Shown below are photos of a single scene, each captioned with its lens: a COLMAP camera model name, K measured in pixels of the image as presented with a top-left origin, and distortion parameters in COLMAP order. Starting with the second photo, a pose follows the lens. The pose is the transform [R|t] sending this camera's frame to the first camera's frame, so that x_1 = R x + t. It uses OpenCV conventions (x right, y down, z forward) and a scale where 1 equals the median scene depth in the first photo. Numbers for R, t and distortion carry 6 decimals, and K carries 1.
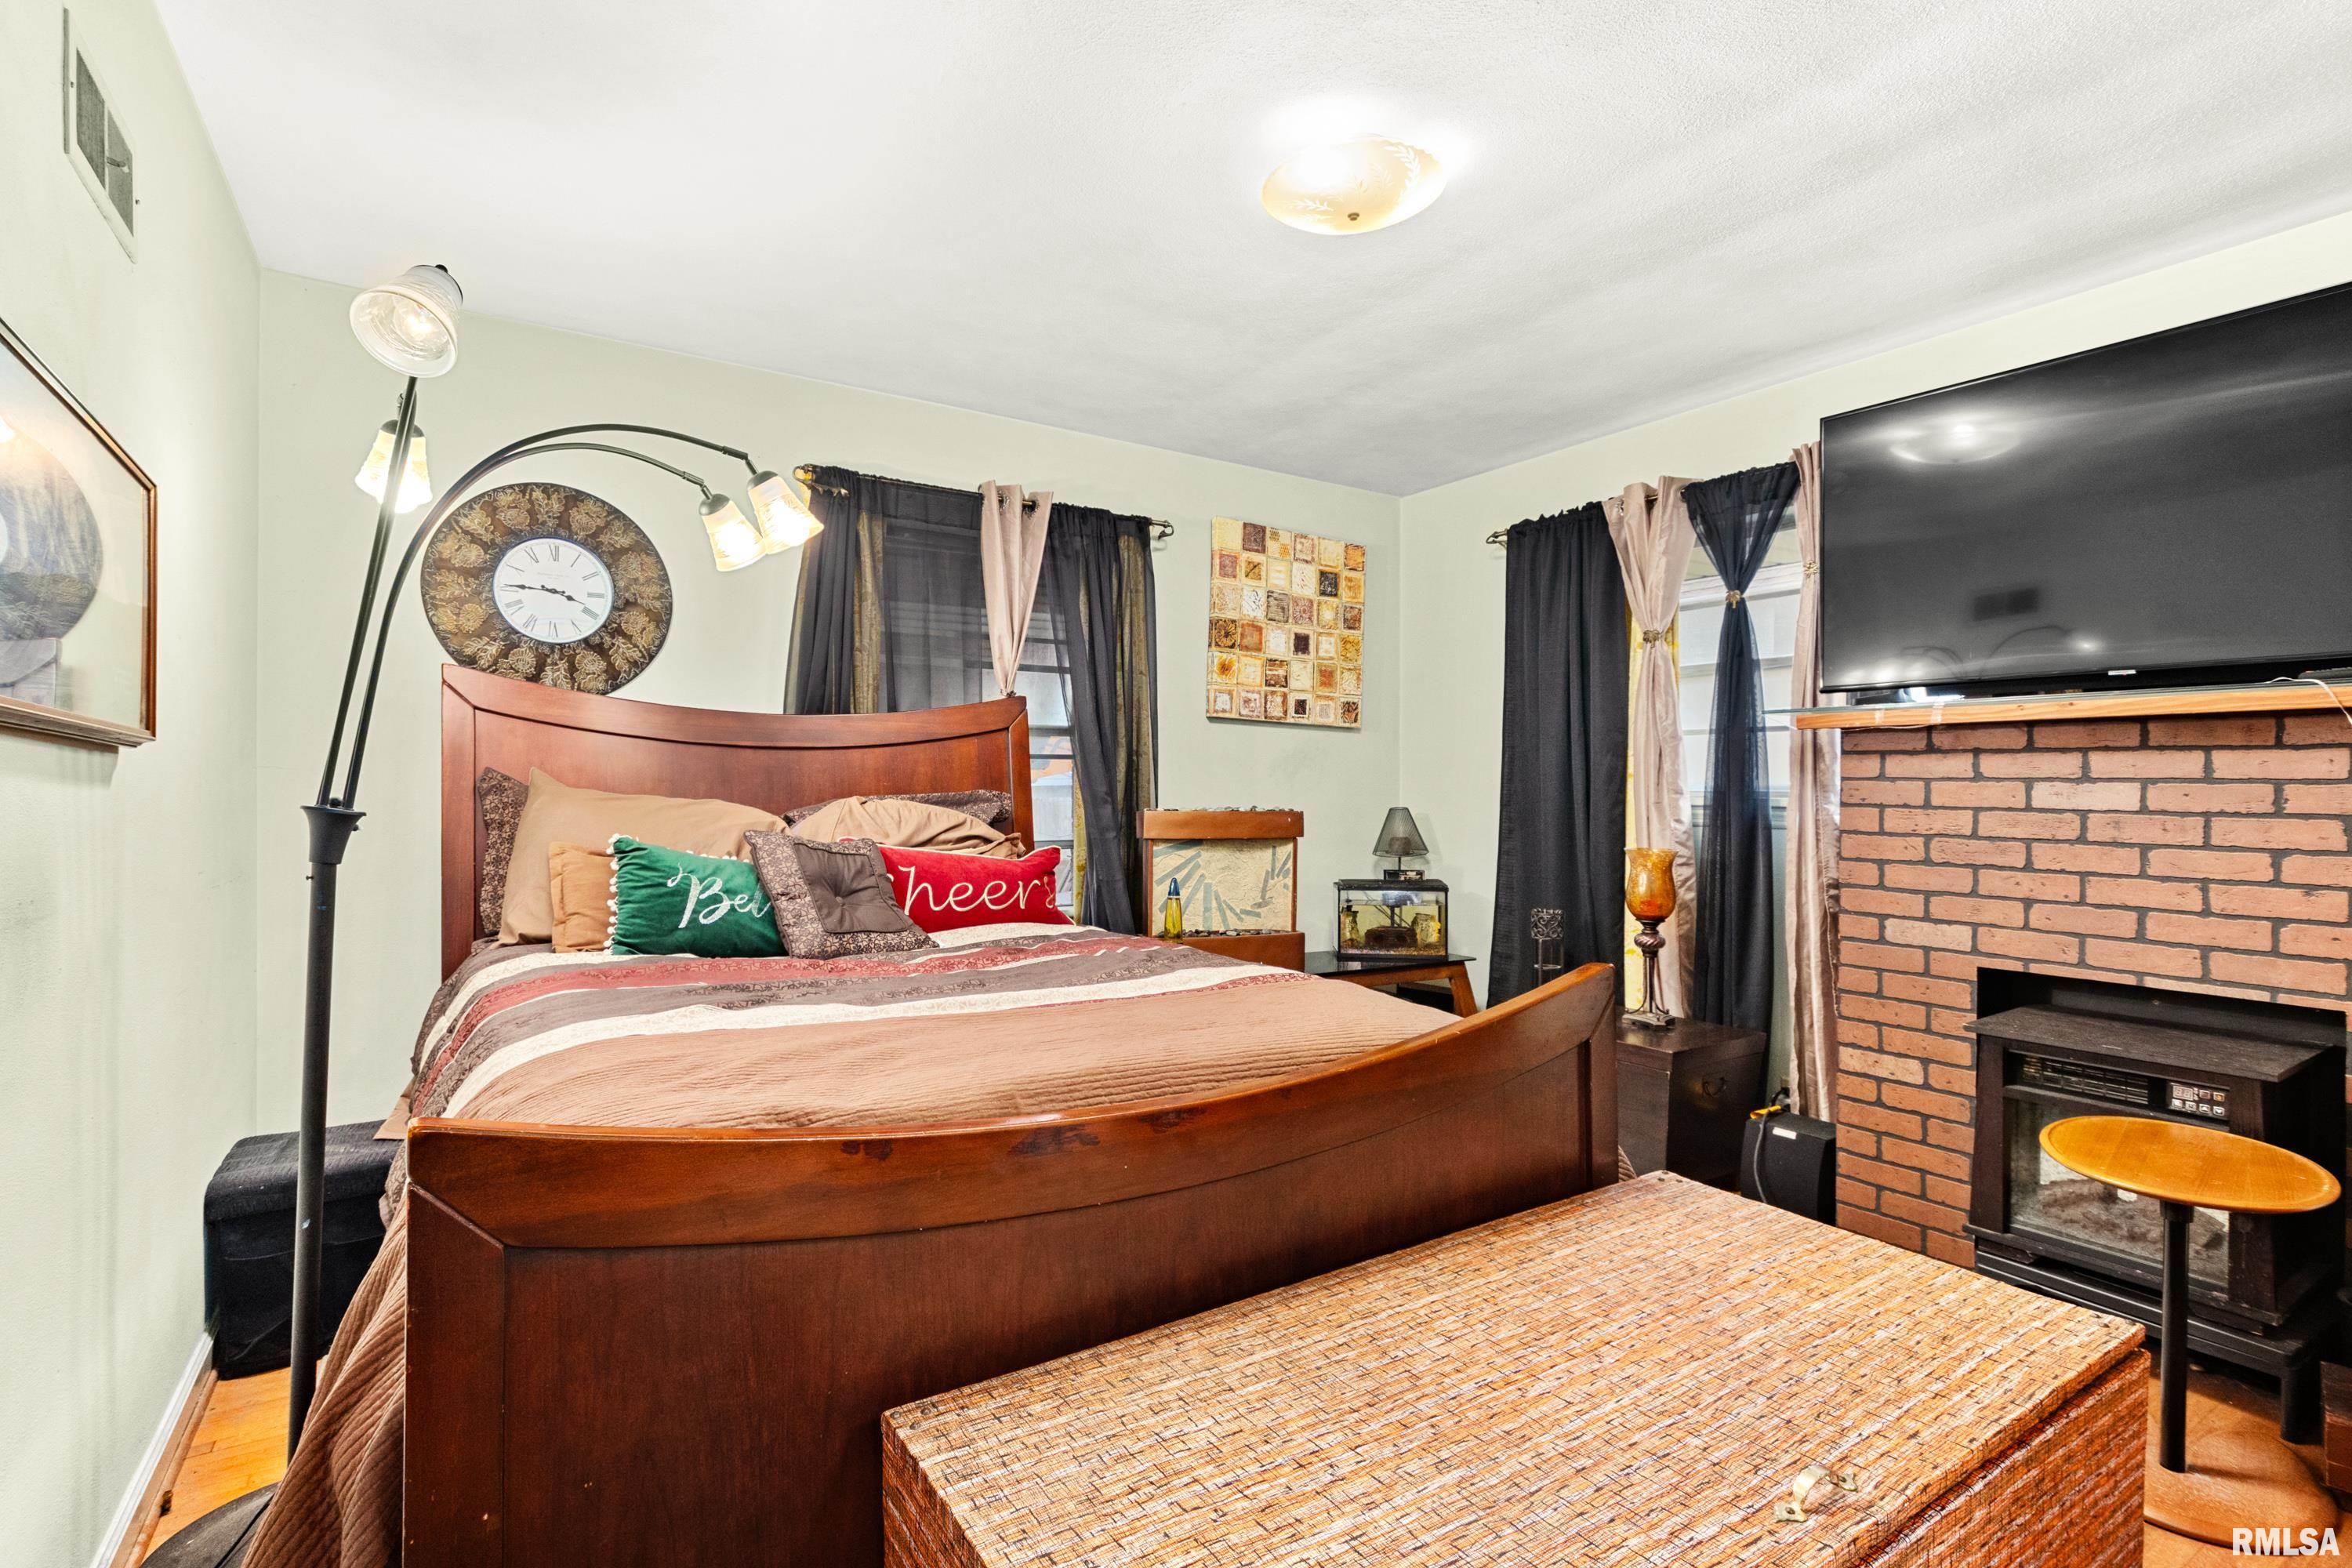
lens RADIAL K [[1106.9, 0, 1182.3], [0, 1106.9, 816.8], [0, 0, 1]] dist [0.002548, -0.000131]
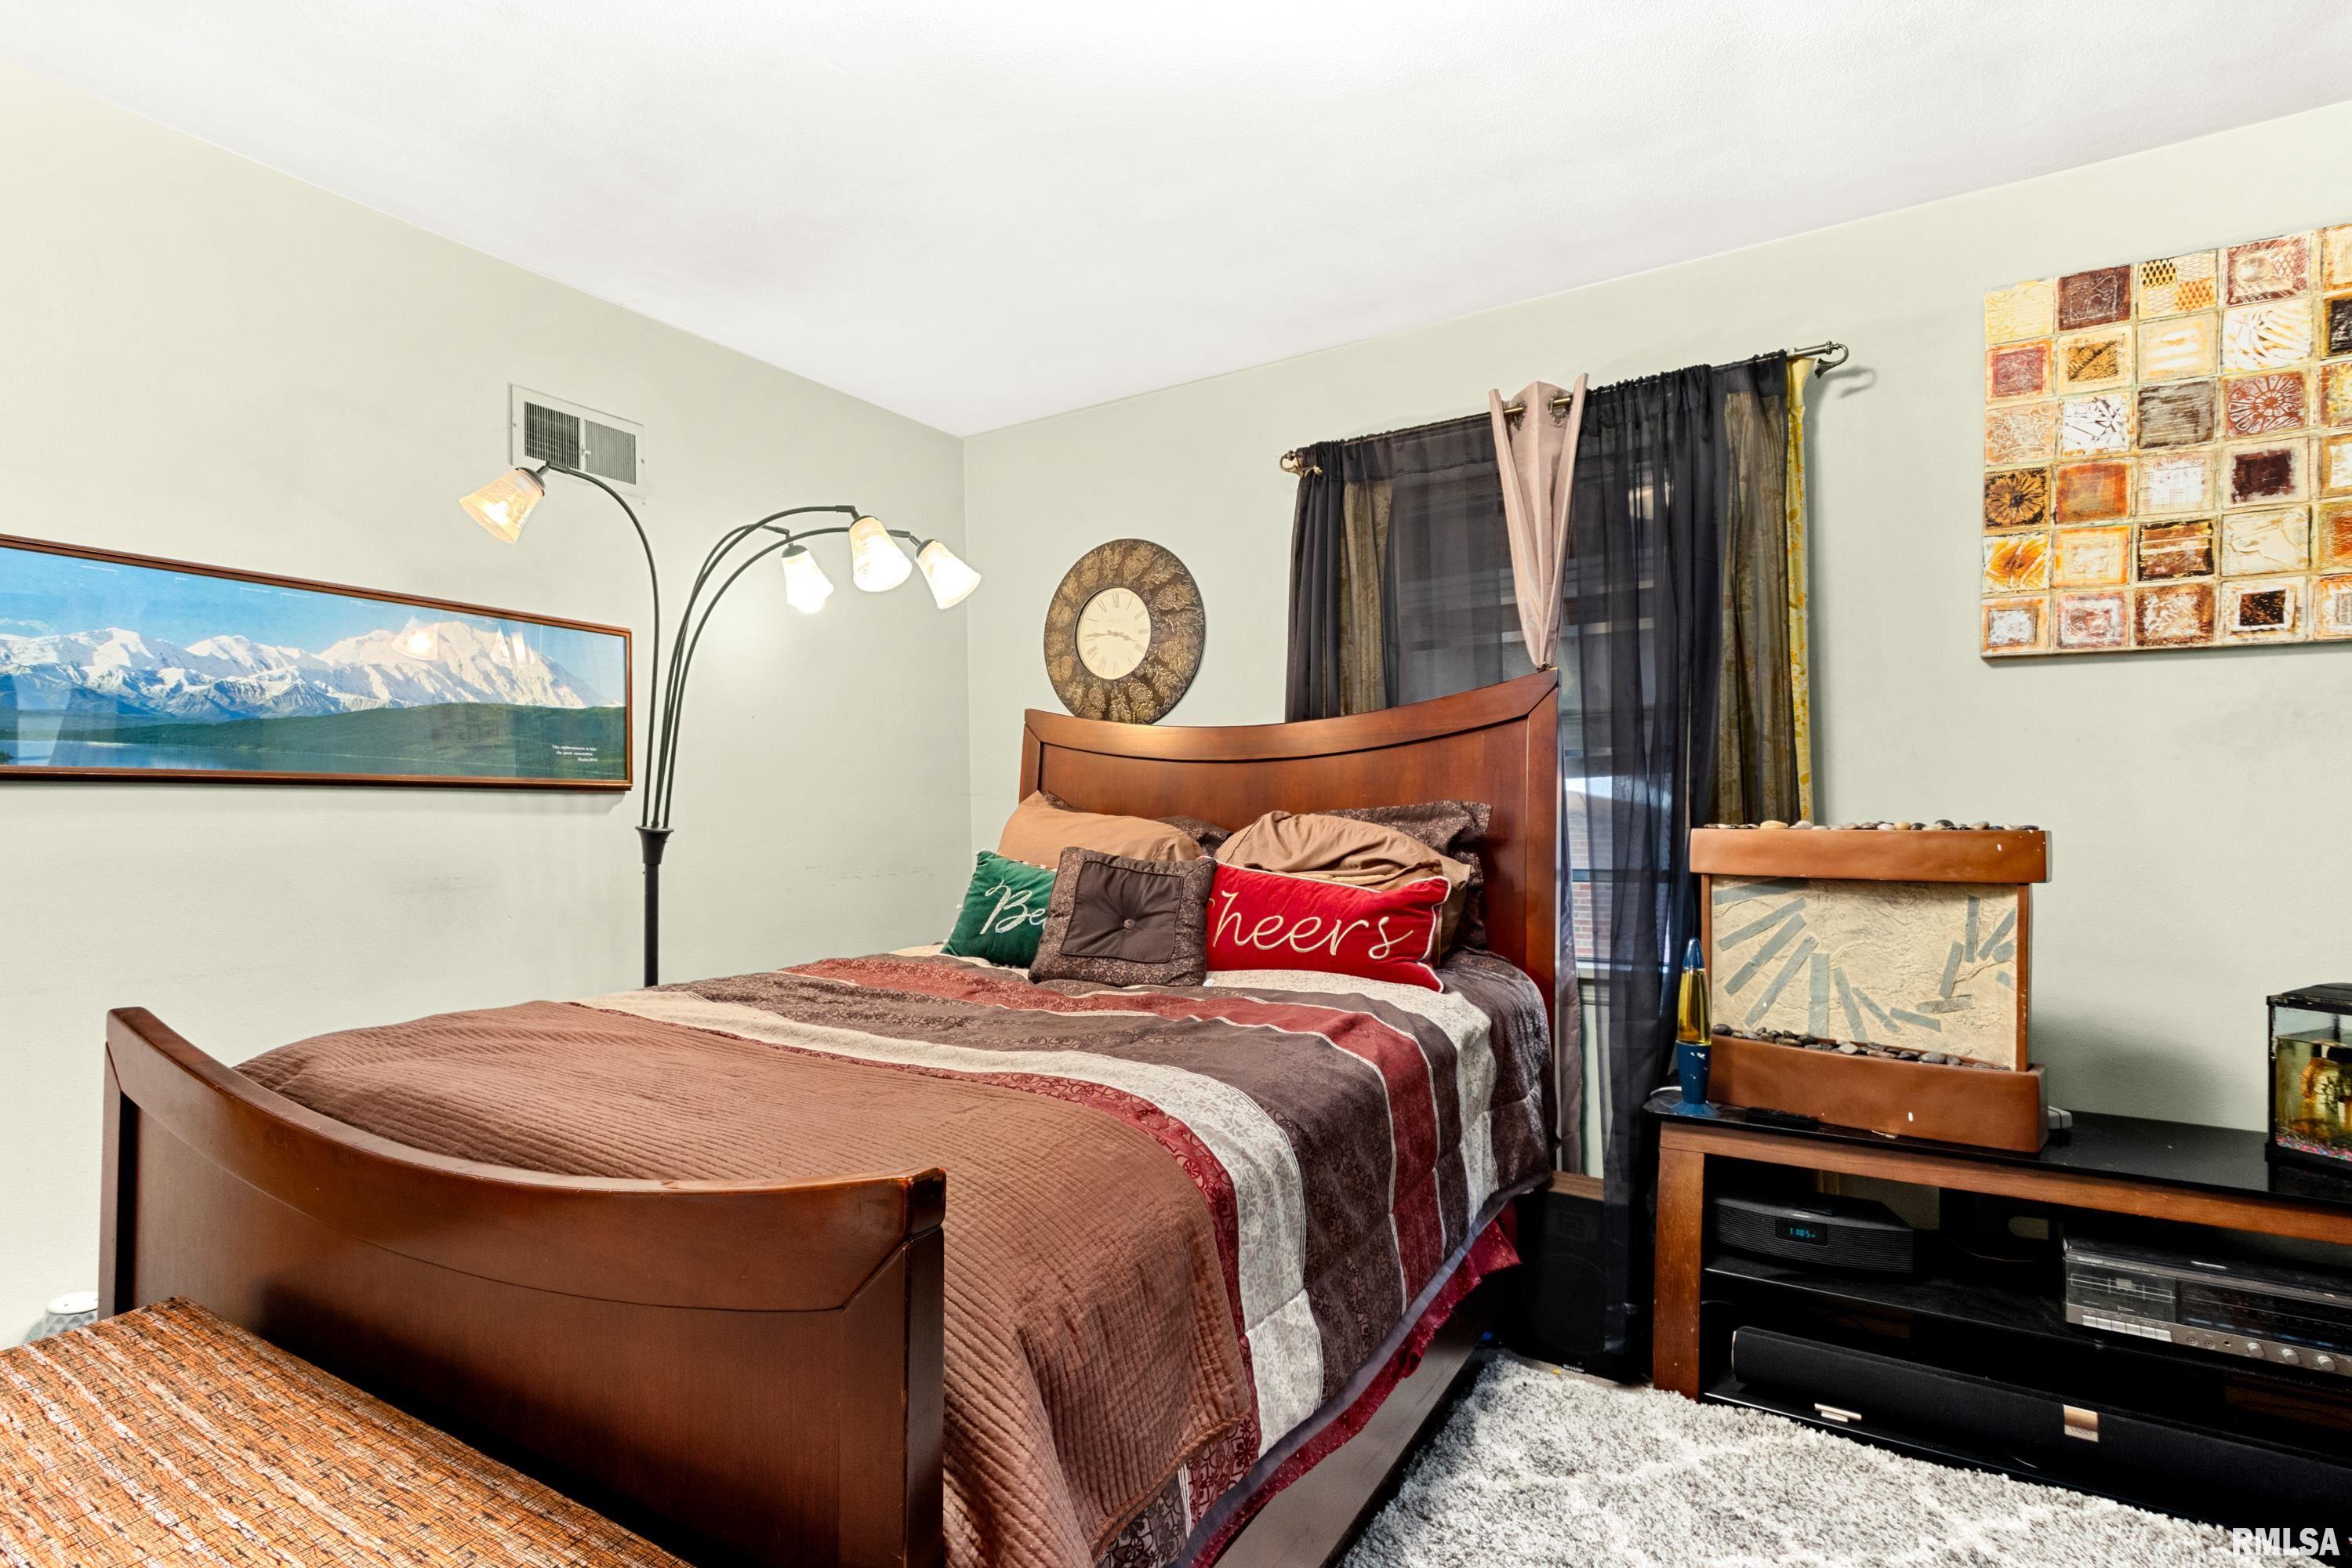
lens RADIAL K [[1160.9, 0, 1178.3], [0, 1160.9, 821.6], [0, 0, 1]] dist [0.001110, -0.000928]
pose [[0.412986, 0.001478, -0.910736, 0.463291], [-0.003523, 0.999994, 0.000025, -0.008663], [0.910730, 0.003199, 0.412989, 0.475047]]
